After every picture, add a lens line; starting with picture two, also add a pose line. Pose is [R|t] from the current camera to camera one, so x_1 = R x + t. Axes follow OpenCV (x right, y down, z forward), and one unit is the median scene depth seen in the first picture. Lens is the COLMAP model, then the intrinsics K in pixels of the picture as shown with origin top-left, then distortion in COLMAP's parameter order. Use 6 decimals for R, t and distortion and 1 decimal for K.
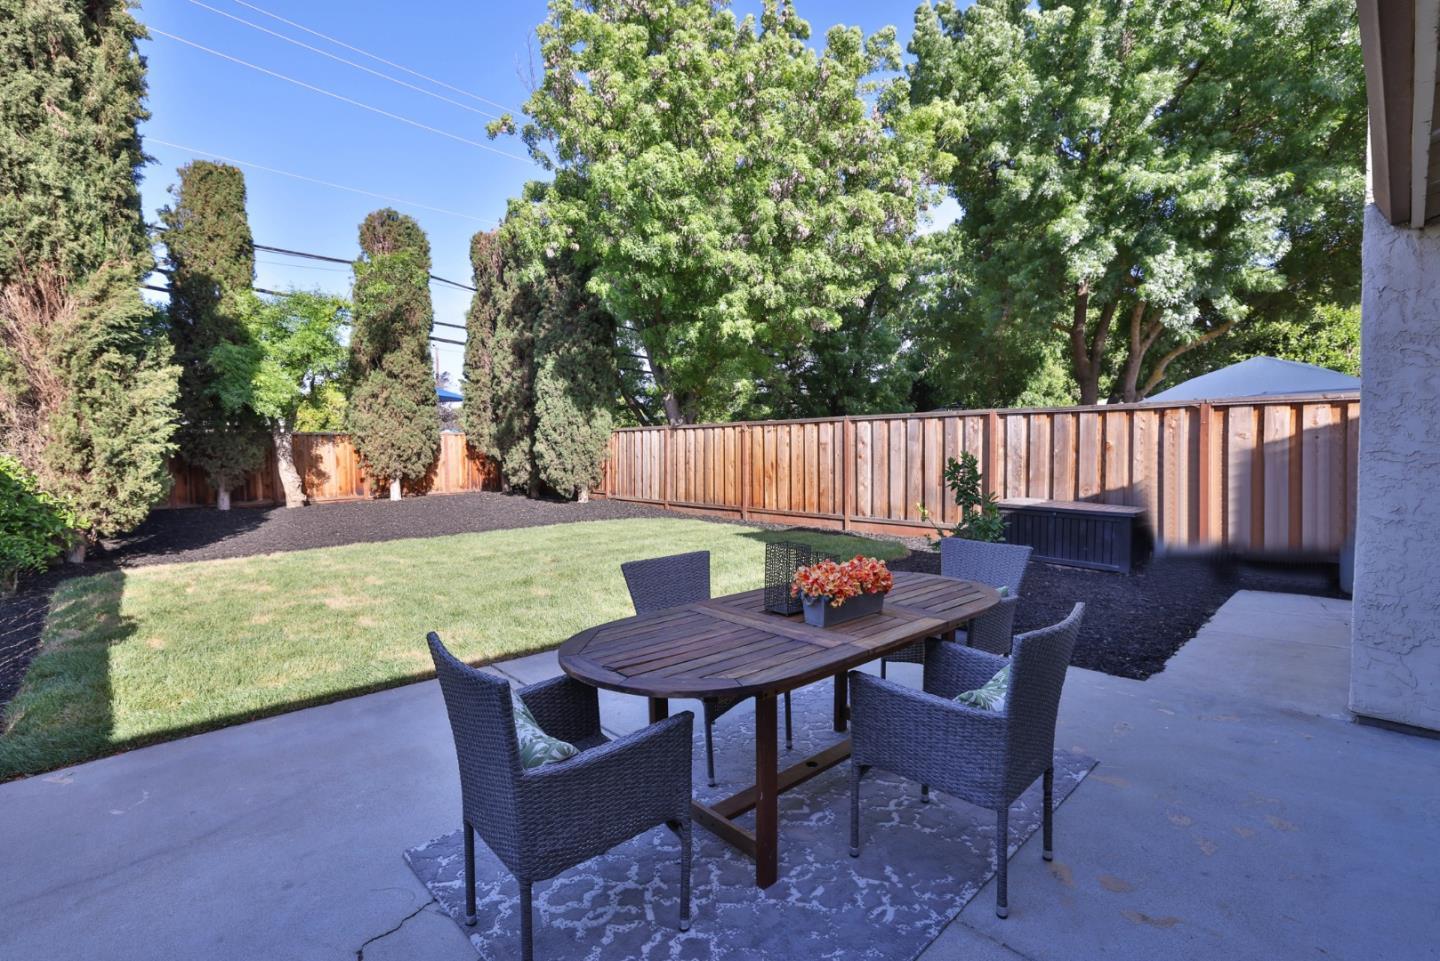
lens RADIAL K [[652.2, 0, 720.0], [0, 652.2, 480.5], [0, 0, 1]] dist [-0.048525, 0.017388]
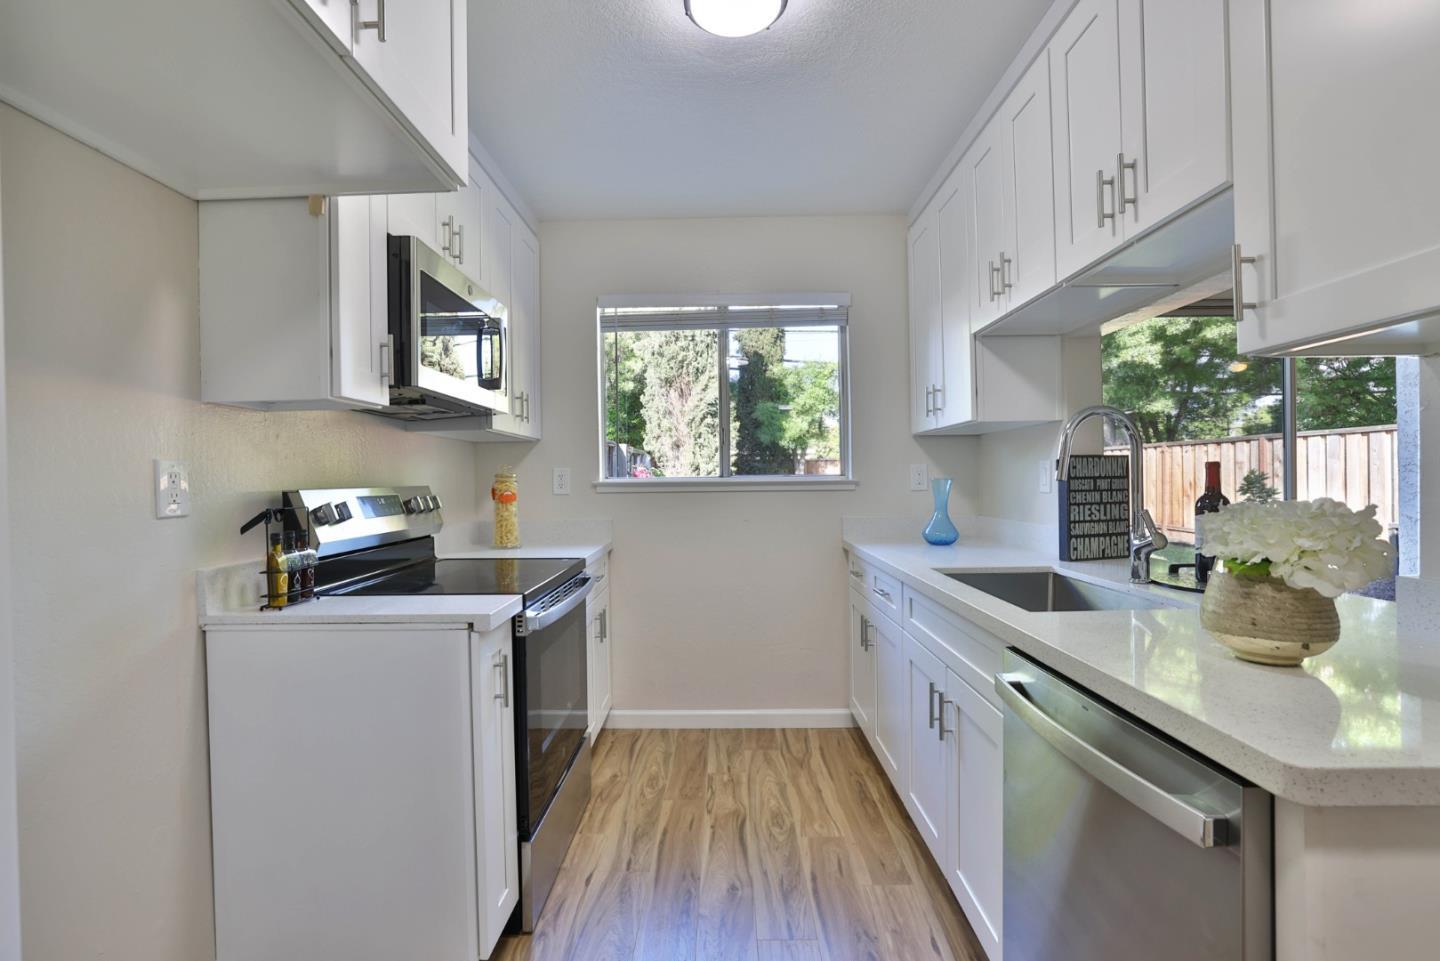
lens RADIAL K [[652.2, 0, 720.0], [0, 652.2, 480.5], [0, 0, 1]] dist [-0.048525, 0.017388]
pose [[0.729746, 0.004506, -0.683703, 0.245394], [-0.028167, 0.999327, -0.023478, 0.015349], [0.683138, 0.036391, 0.729382, -0.241709]]
